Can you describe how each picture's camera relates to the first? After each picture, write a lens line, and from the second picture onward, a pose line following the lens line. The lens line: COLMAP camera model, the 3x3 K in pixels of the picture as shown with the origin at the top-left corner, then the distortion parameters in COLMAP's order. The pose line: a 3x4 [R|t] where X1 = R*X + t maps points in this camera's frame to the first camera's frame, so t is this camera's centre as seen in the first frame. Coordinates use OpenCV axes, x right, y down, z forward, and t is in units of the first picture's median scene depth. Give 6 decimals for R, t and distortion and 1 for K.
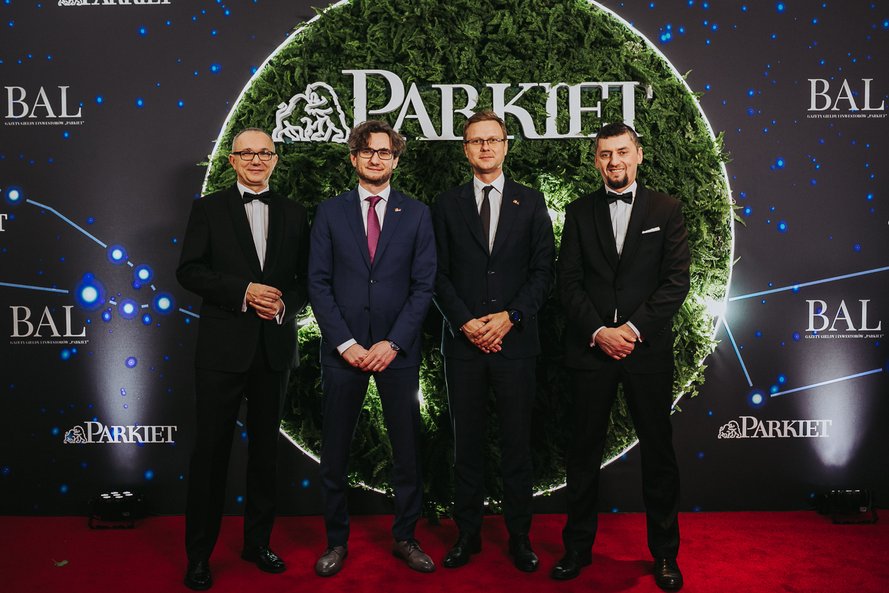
lens RADIAL K [[892.8, 0, 454.5], [0, 892.8, 295.1], [0, 0, 1]] dist [-0.019265, 0.000000]
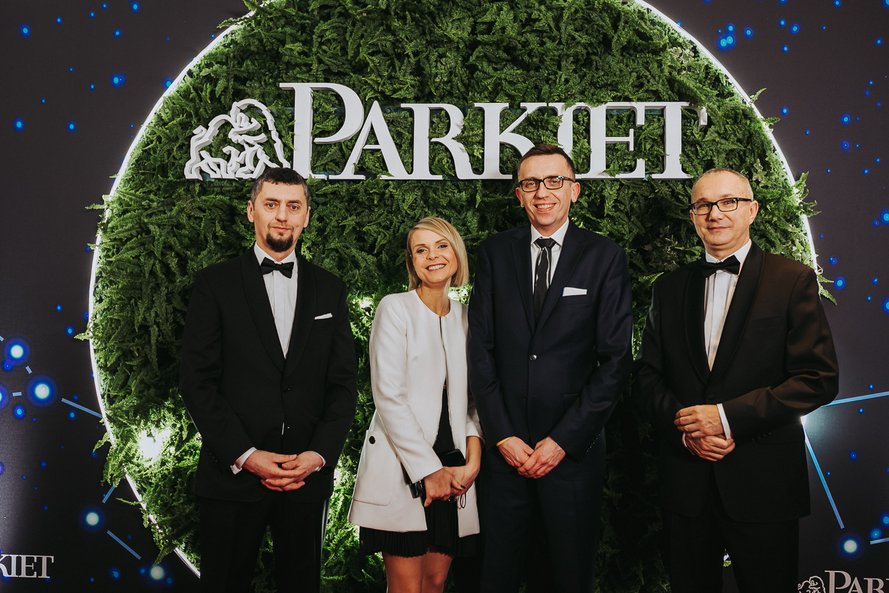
lens RADIAL K [[892.8, 0, 447.2], [0, 892.8, 287.3], [0, 0, 1]] dist [-0.019265, 0.000000]
pose [[0.998370, 0.019356, -0.053689, 0.054350], [-0.021322, 0.999114, -0.036297, -0.060054], [0.052939, 0.037383, 0.997898, 0.278571]]
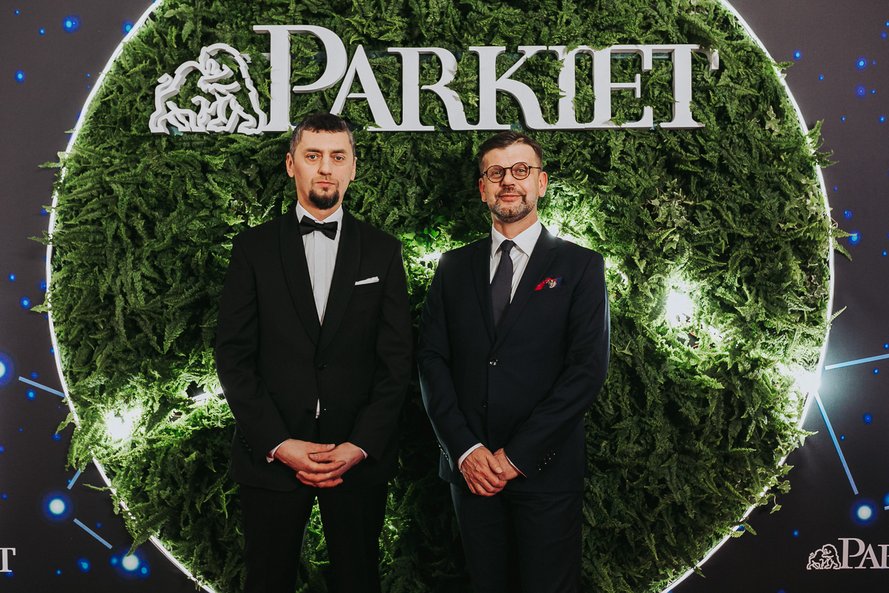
lens RADIAL K [[892.8, 0, 449.8], [0, 892.8, 291.2], [0, 0, 1]] dist [-0.019265, 0.000000]
pose [[0.999985, 0.004764, -0.002851, 0.023724], [-0.004762, 0.999988, 0.000835, -0.054468], [0.002855, -0.000821, 0.999996, 0.331898]]
